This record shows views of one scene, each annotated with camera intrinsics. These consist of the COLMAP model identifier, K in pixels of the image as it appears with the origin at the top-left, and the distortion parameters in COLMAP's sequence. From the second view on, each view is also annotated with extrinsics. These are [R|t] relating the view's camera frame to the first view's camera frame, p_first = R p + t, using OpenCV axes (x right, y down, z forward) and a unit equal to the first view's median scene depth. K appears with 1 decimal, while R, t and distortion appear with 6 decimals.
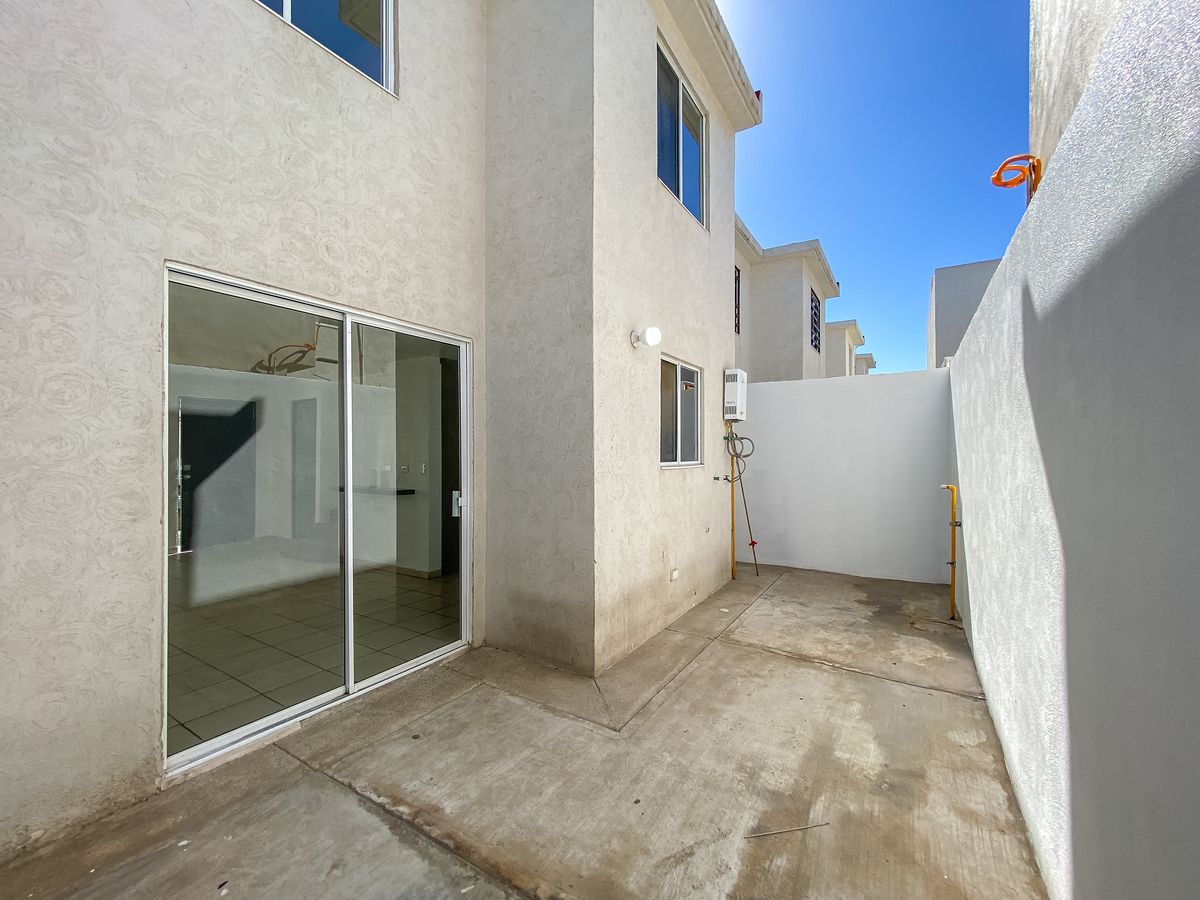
lens RADIAL K [[492.0, 0, 596.3], [0, 492.0, 450.8], [0, 0, 1]] dist [0.008442, -0.000514]
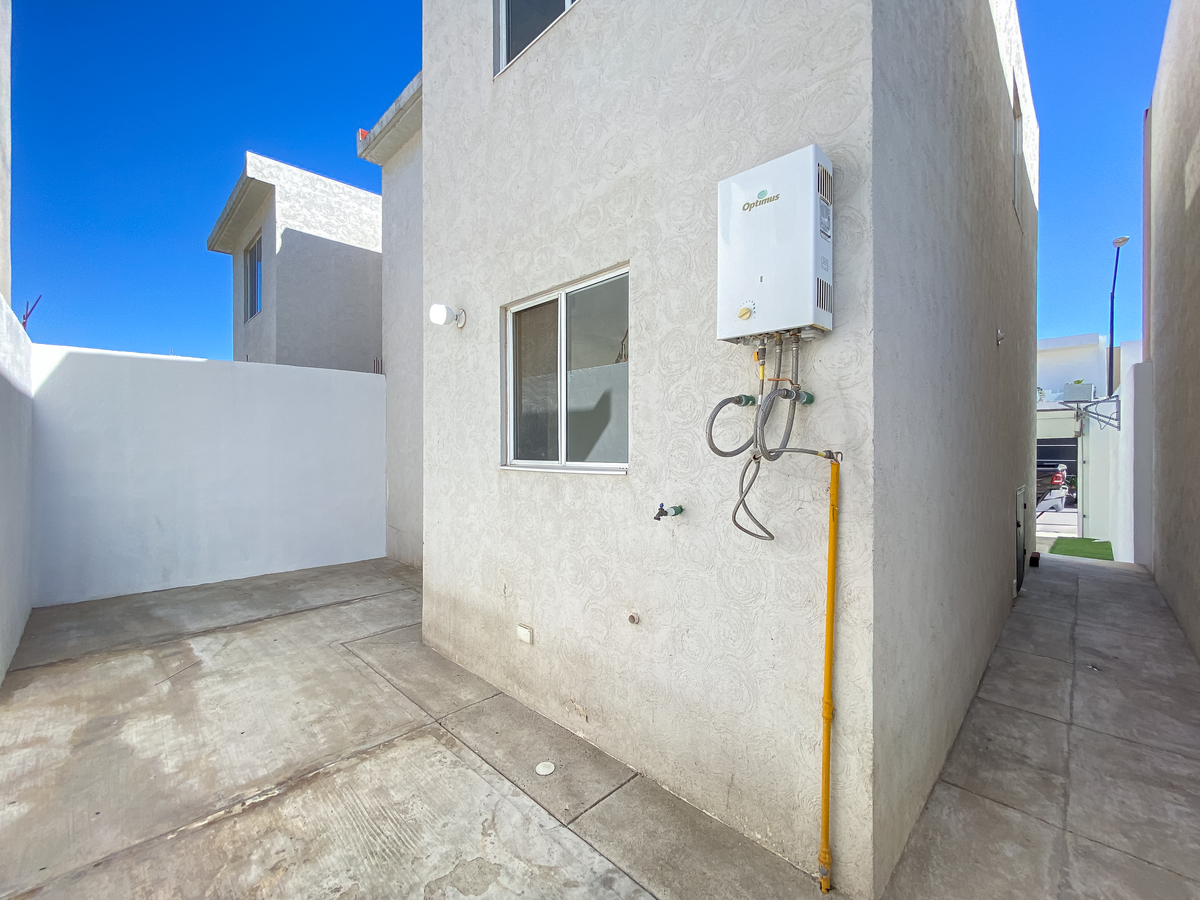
lens RADIAL K [[492.0, 0, 596.4], [0, 492.0, 452.7], [0, 0, 1]] dist [0.008442, -0.000514]
pose [[-0.215053, 0.003739, -0.976595, 1.153391], [0.004145, 0.999987, 0.002916, 0.017519], [0.976594, -0.003421, -0.215065, 1.838620]]
